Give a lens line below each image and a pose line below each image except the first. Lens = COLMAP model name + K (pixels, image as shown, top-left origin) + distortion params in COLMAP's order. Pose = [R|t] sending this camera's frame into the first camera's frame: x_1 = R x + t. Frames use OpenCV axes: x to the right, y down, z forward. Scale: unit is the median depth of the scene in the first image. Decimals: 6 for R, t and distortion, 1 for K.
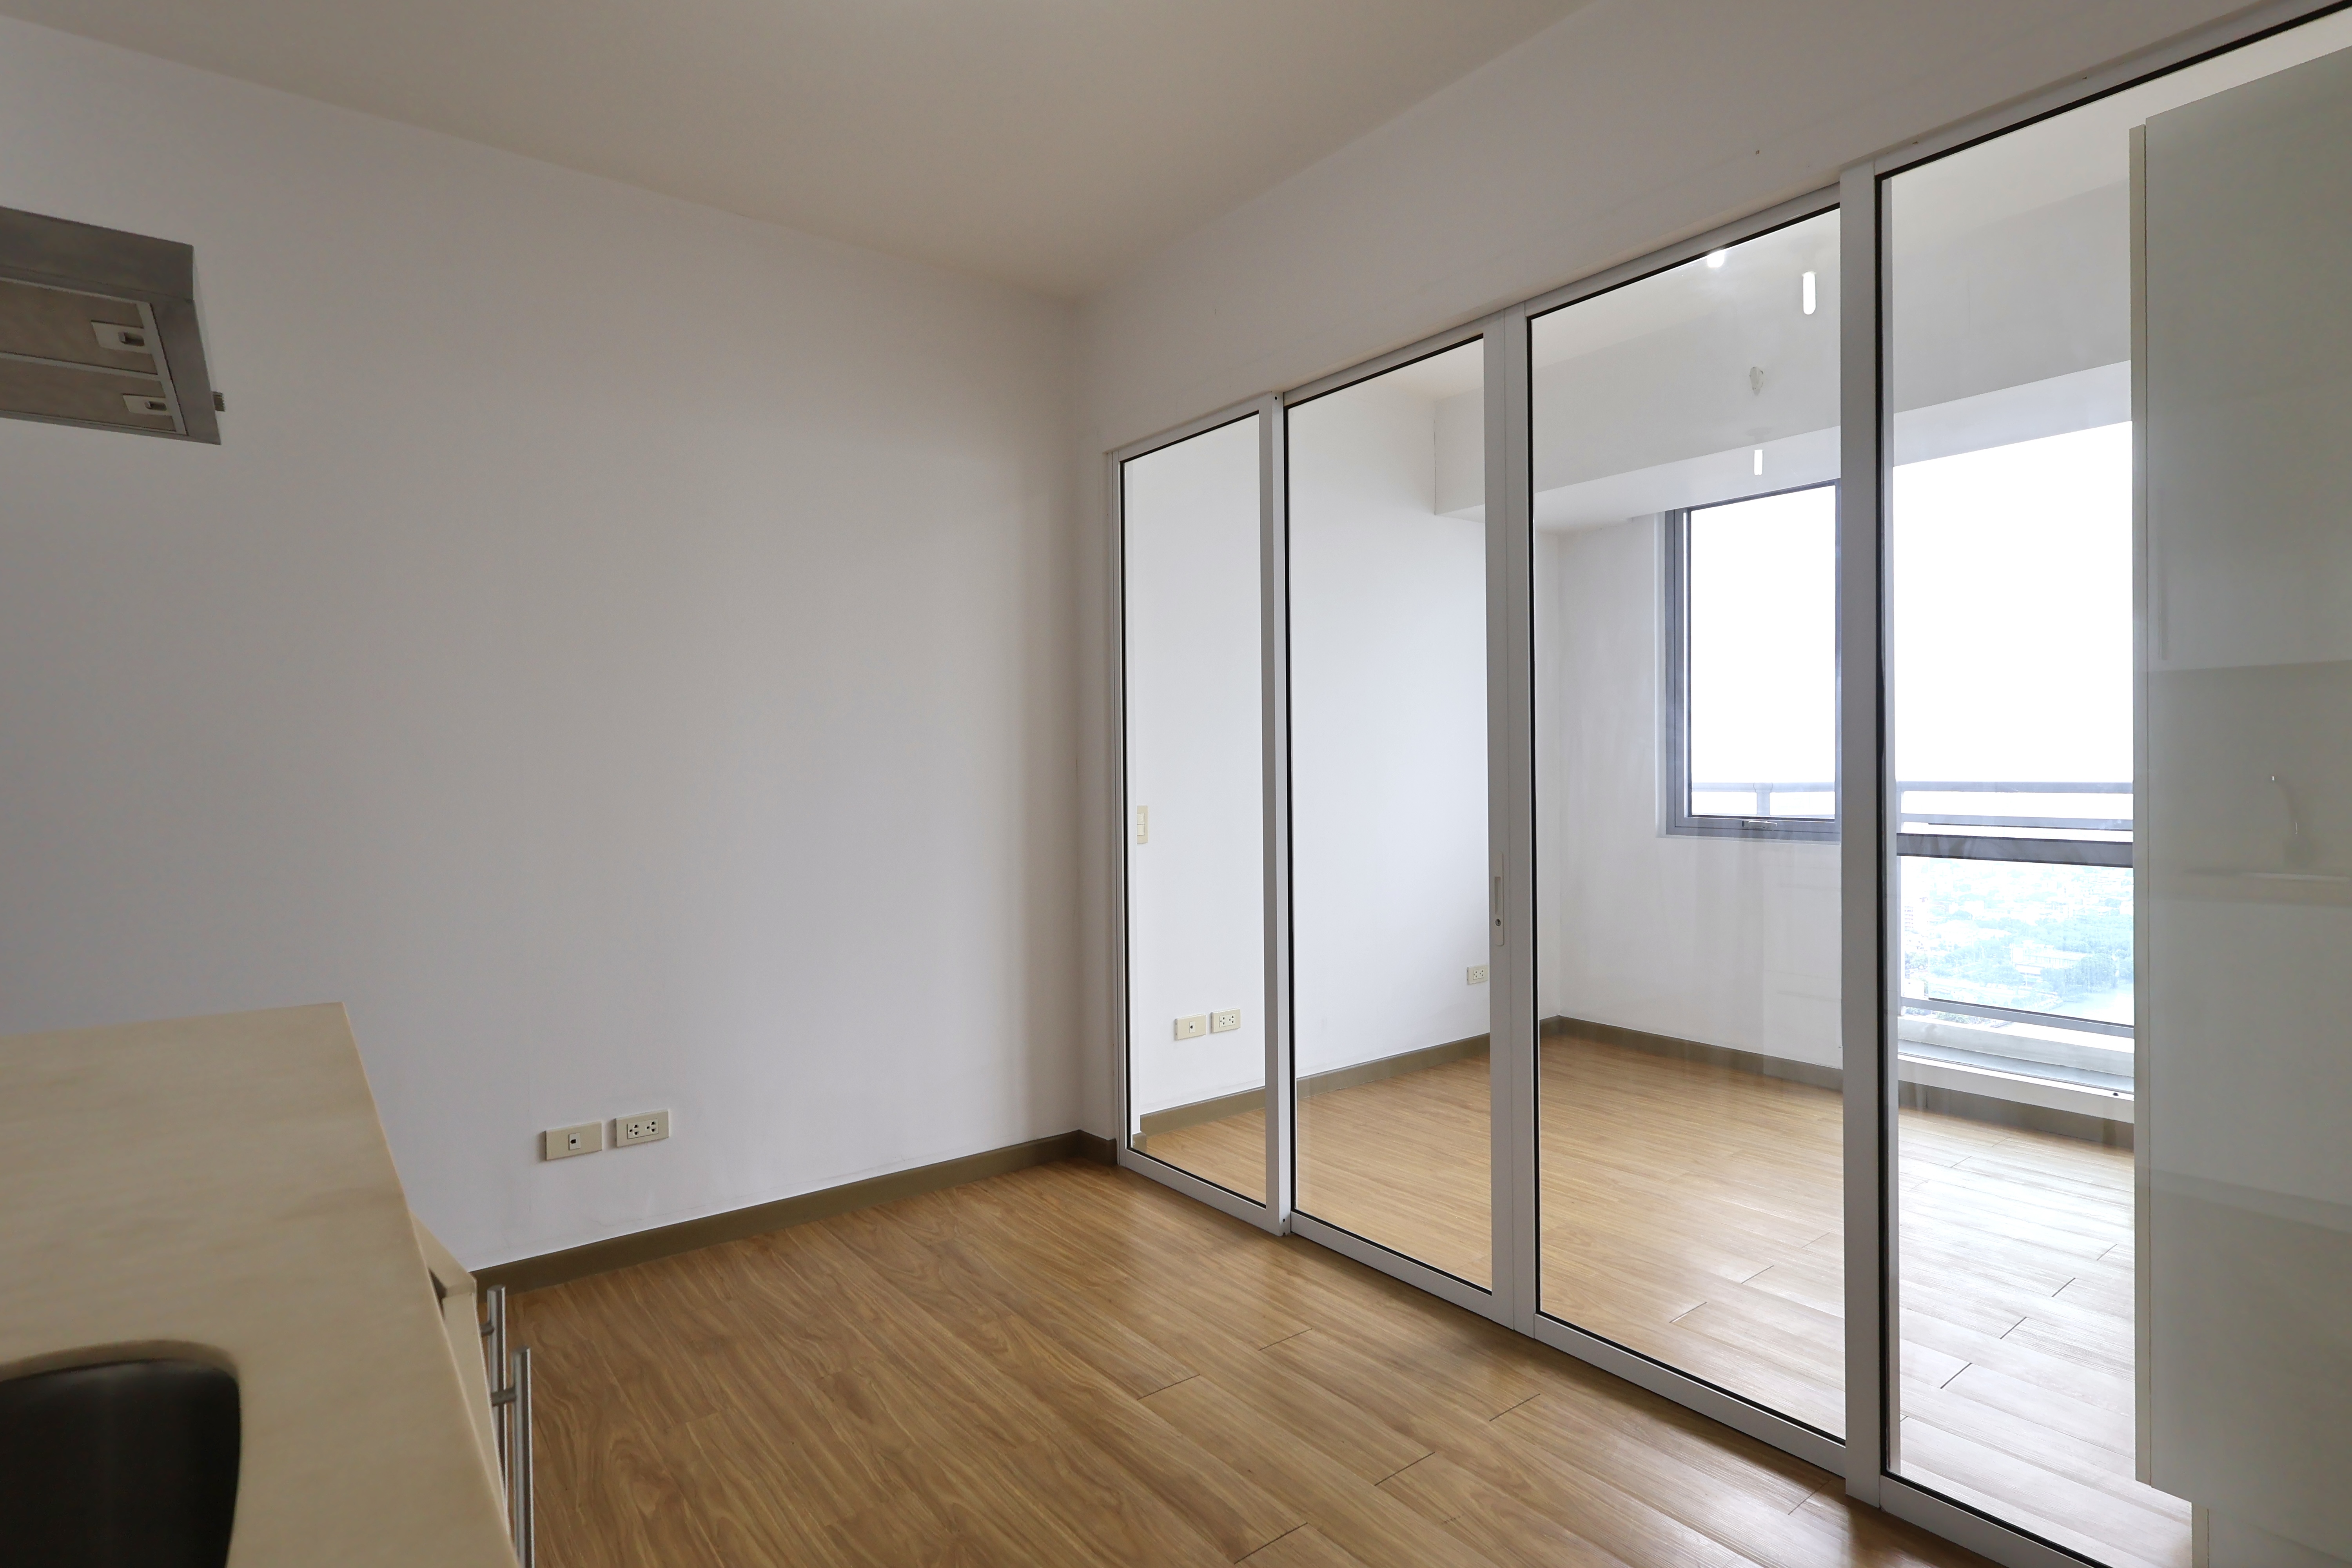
lens RADIAL K [[1180.6, 0, 1174.1], [0, 1180.6, 778.1], [0, 0, 1]] dist [-0.000717, 0.000346]
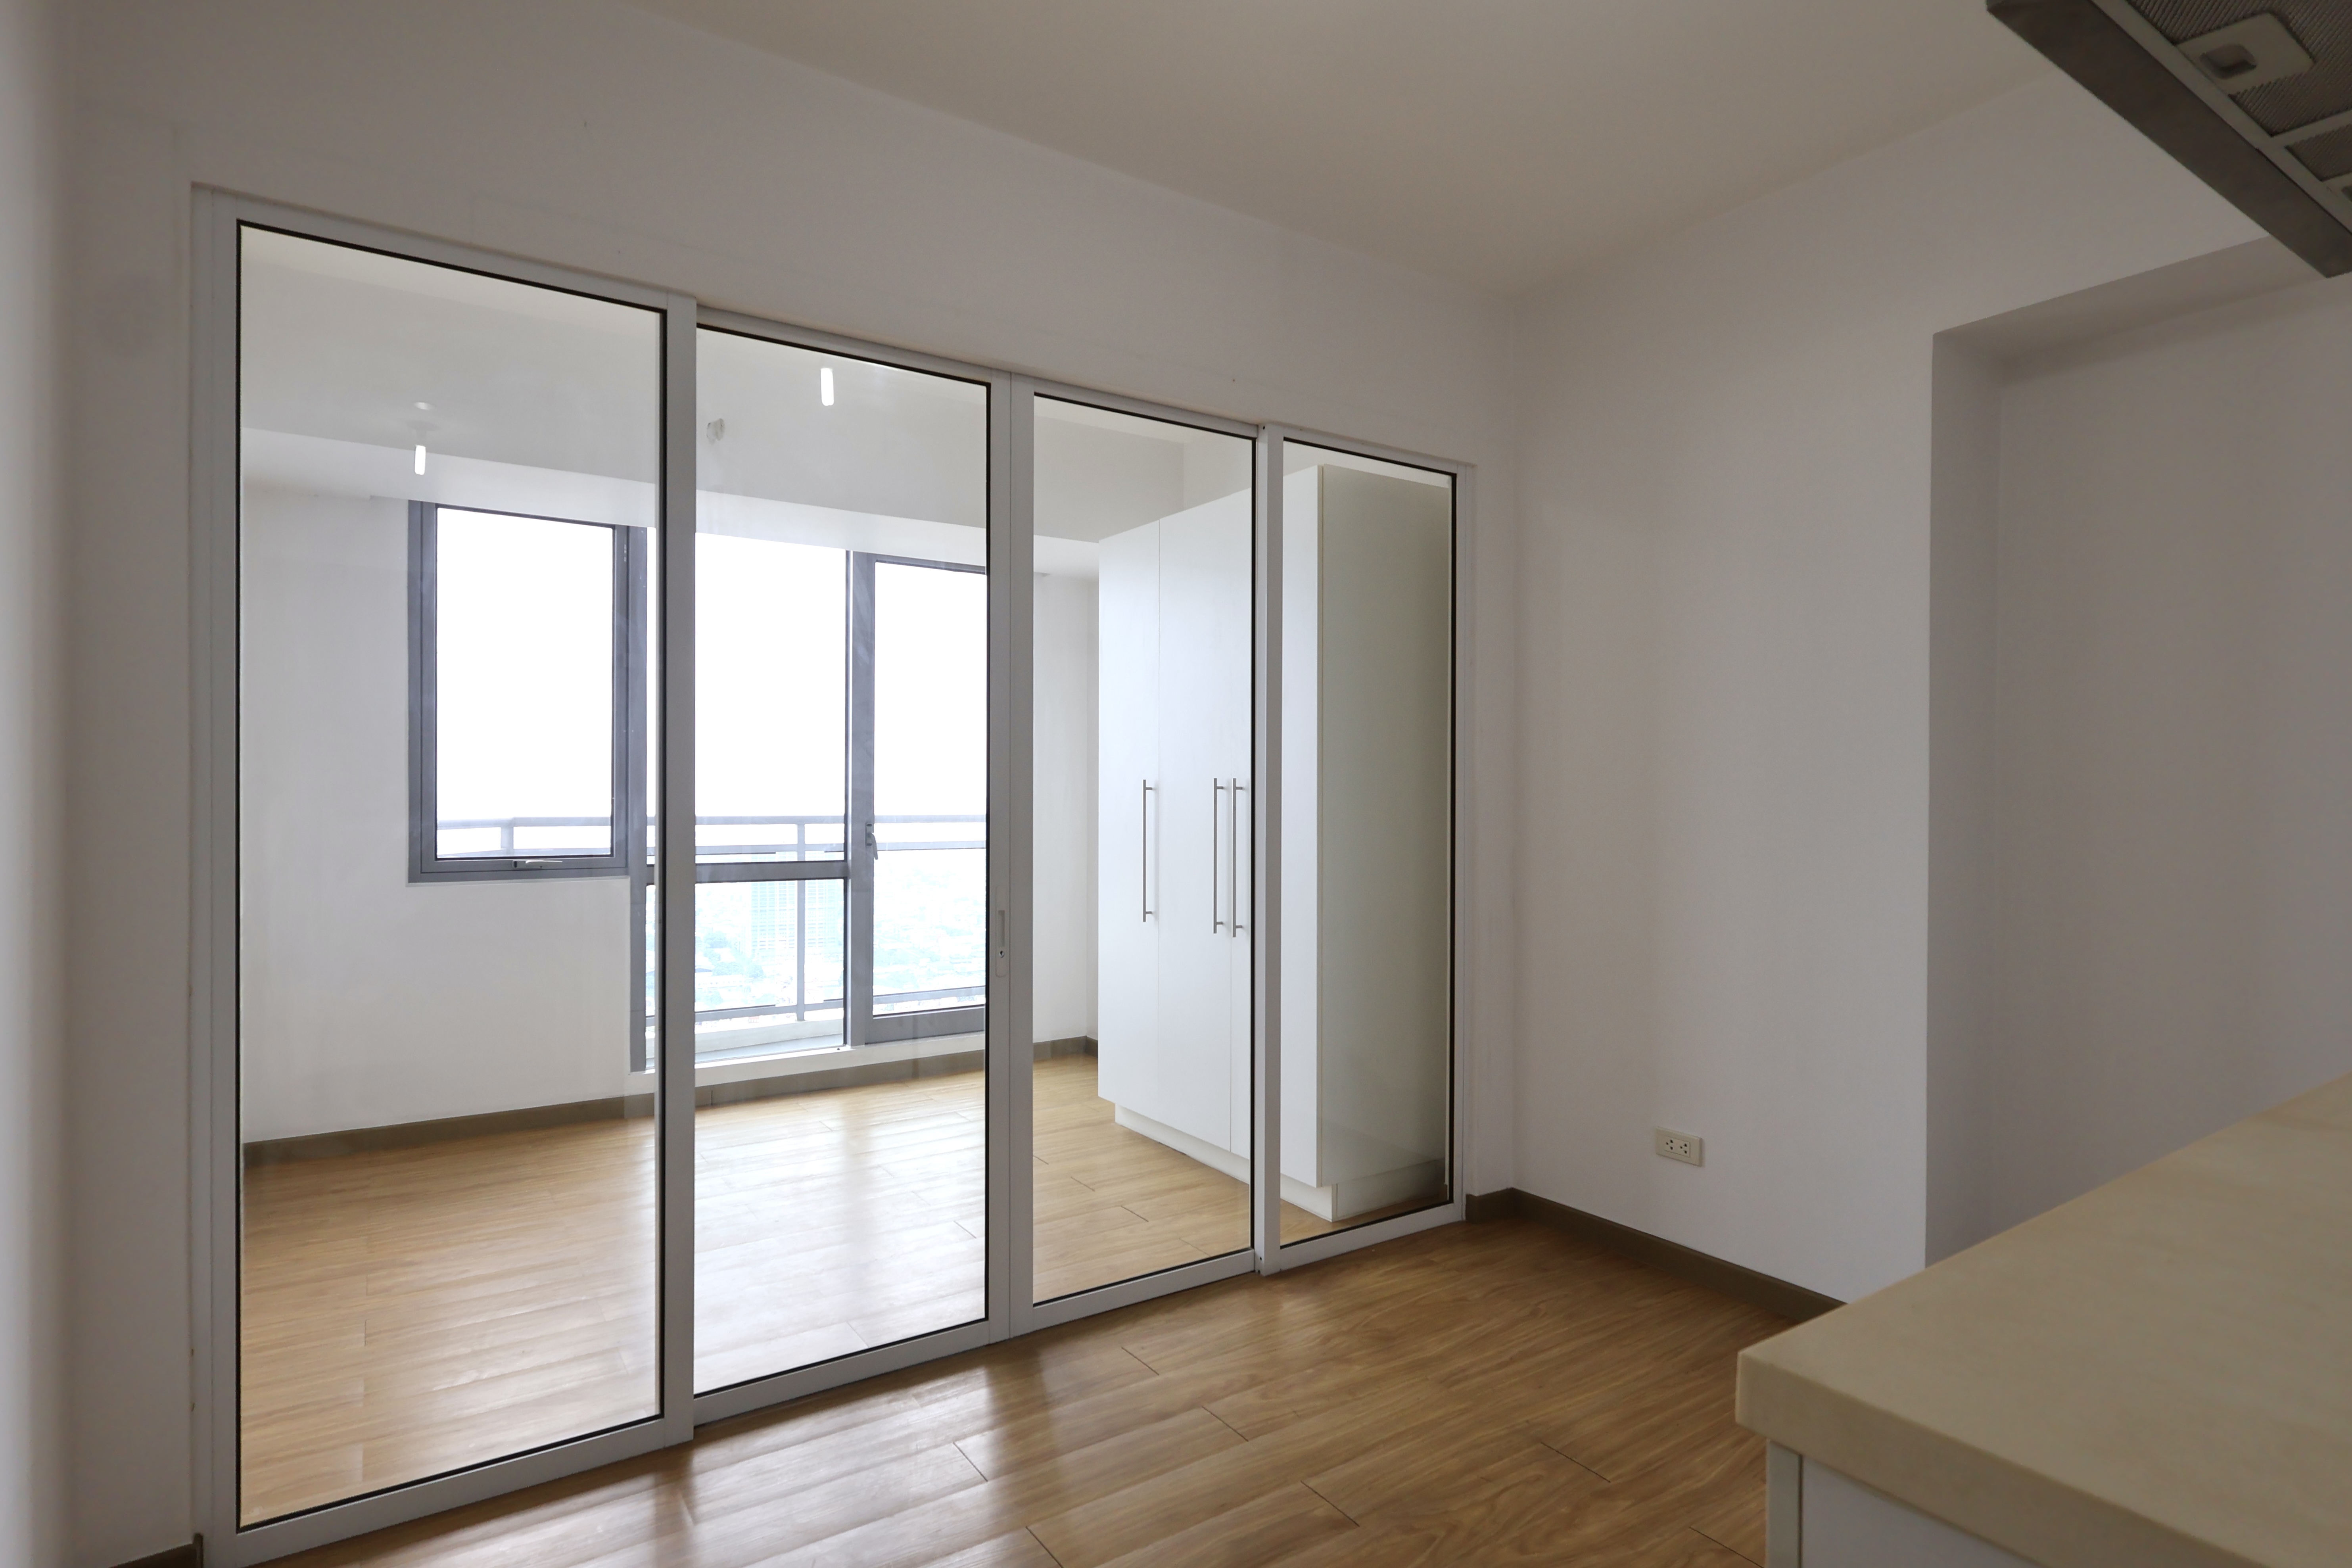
lens RADIAL K [[1185.2, 0, 1176.2], [0, 1185.2, 777.7], [0, 0, 1]] dist [0.004118, 0.000540]
pose [[0.062138, 0.025256, 0.997748, -0.525501], [0.004516, 0.999662, -0.025586, -0.002930], [-0.998057, 0.006096, 0.062003, 0.532017]]
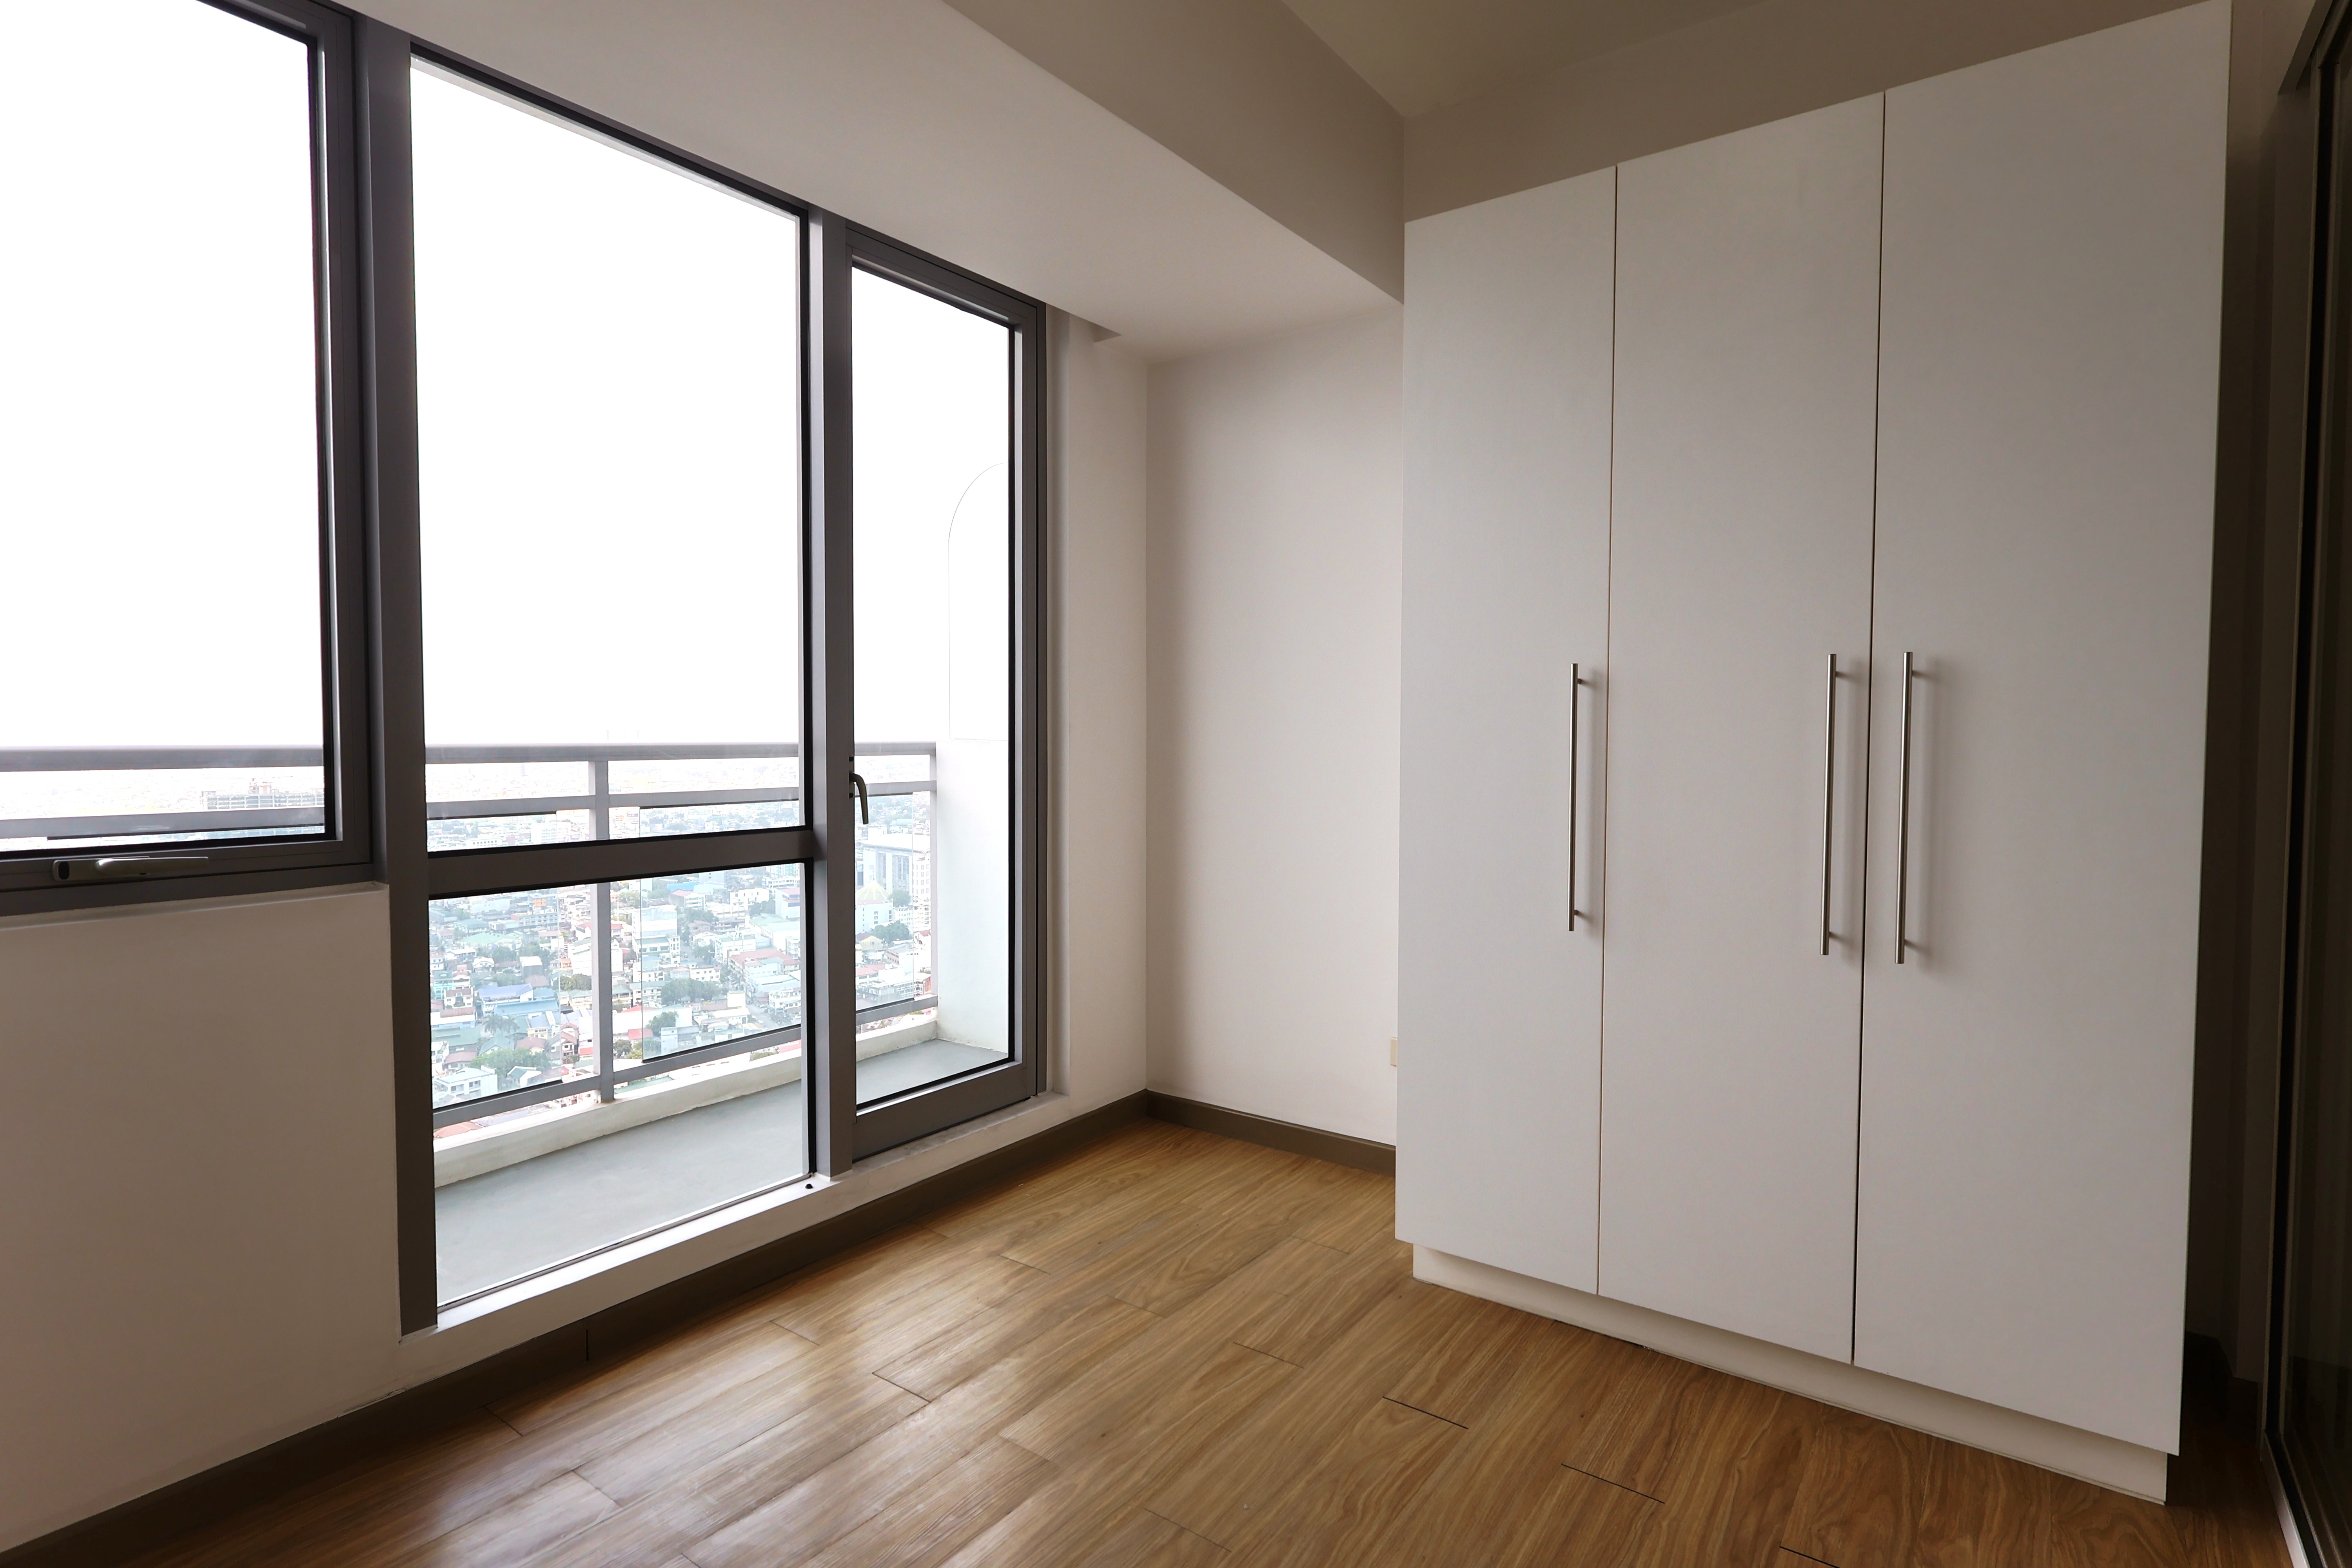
lens RADIAL K [[1185.1, 0, 1176.2], [0, 1185.1, 777.7], [0, 0, 1]] dist [0.004118, 0.000540]
pose [[-0.280376, -0.028517, 0.959467, 0.066212], [0.010480, 0.999408, 0.032767, 0.004457], [-0.959833, 0.019243, -0.279911, 0.982407]]
